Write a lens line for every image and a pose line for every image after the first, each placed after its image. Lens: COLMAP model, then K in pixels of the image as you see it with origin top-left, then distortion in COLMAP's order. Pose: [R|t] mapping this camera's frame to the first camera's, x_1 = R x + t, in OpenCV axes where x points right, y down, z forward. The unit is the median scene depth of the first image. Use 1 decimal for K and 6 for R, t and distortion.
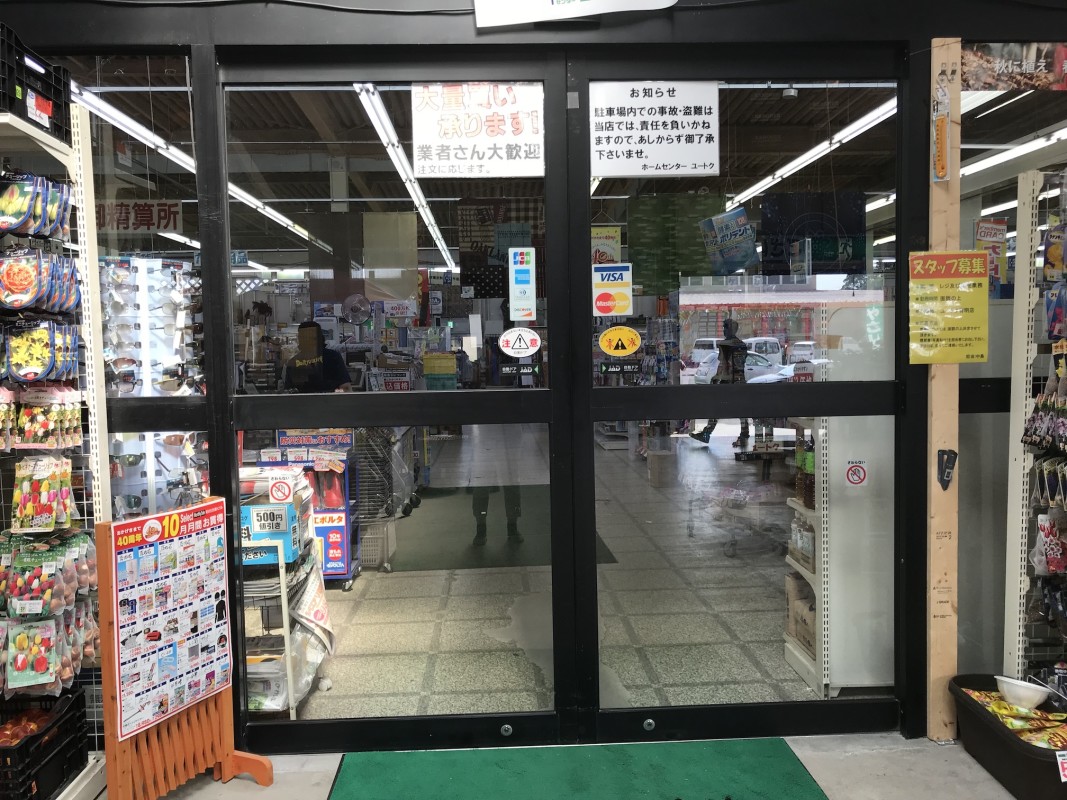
lens RADIAL K [[867.5, 0, 533.3], [0, 867.5, 399.7], [0, 0, 1]] dist [0.017362, -0.000115]
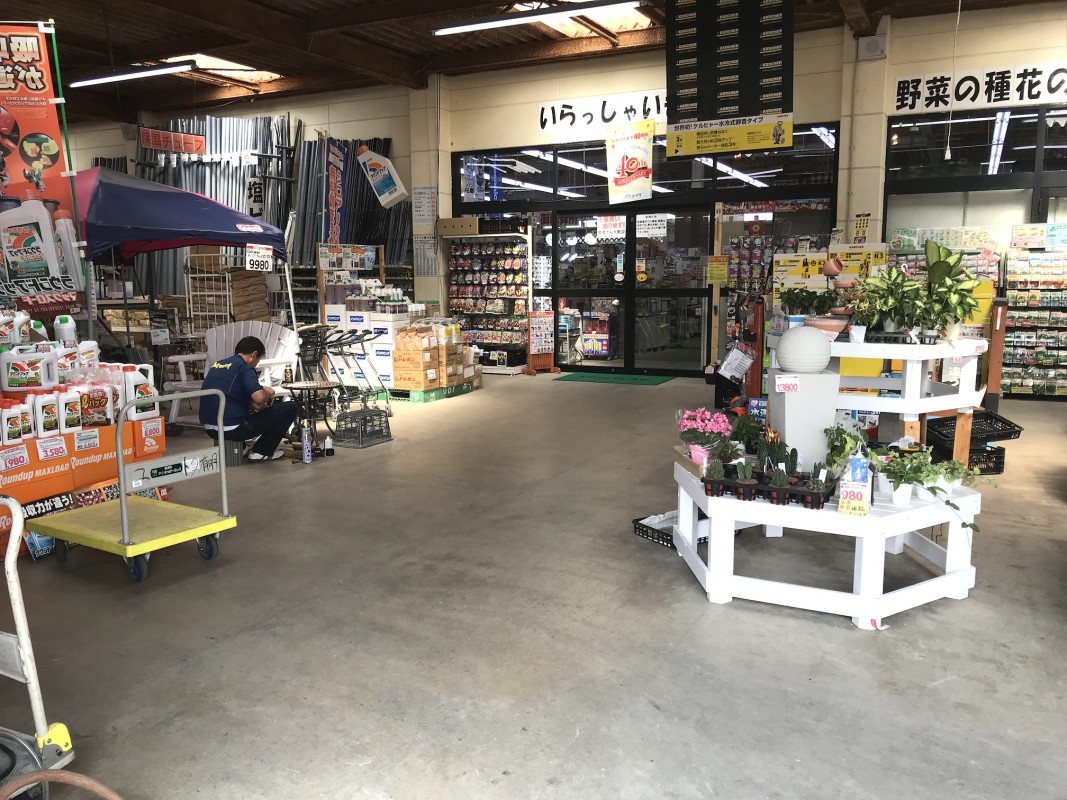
lens RADIAL K [[867.5, 0, 532.0], [0, 867.5, 397.6], [0, 0, 1]] dist [0.017362, -0.000115]
pose [[0.873523, 0.079496, -0.480249, 1.694461], [-0.041157, 0.995104, 0.089859, 0.154366], [0.485041, -0.058728, 0.872517, -2.928595]]
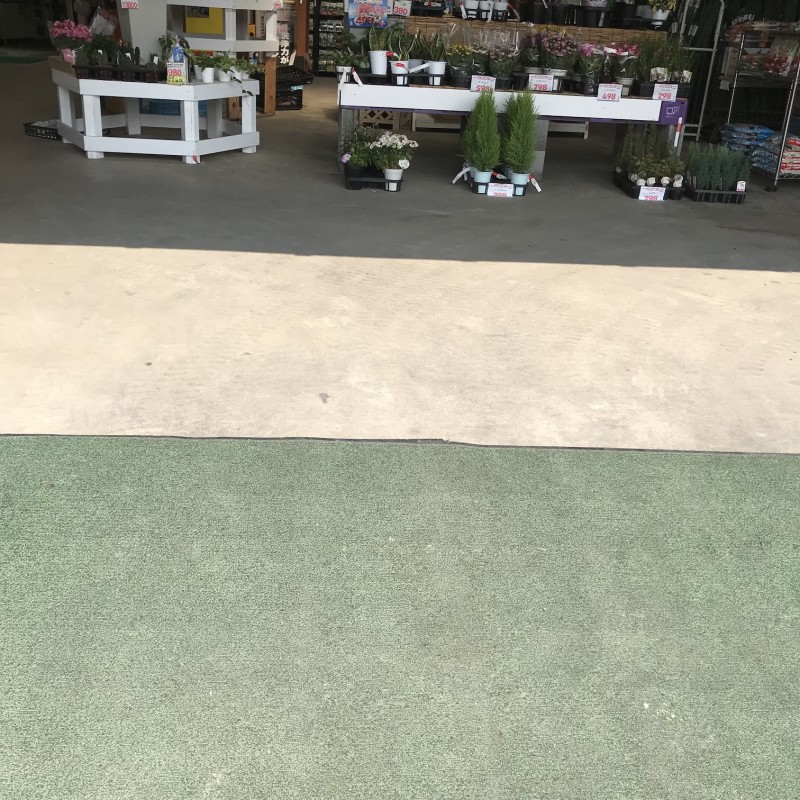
lens RADIAL K [[880.9, 0, 399.8], [0, 880.9, 400.2], [0, 0, 1]] dist [-0.000198, 0.000000]
pose [[0.997324, 0.059903, 0.041900, 2.515472], [-0.070669, 0.936688, 0.342961, 0.793416], [-0.018703, -0.345005, 0.938415, -5.295437]]
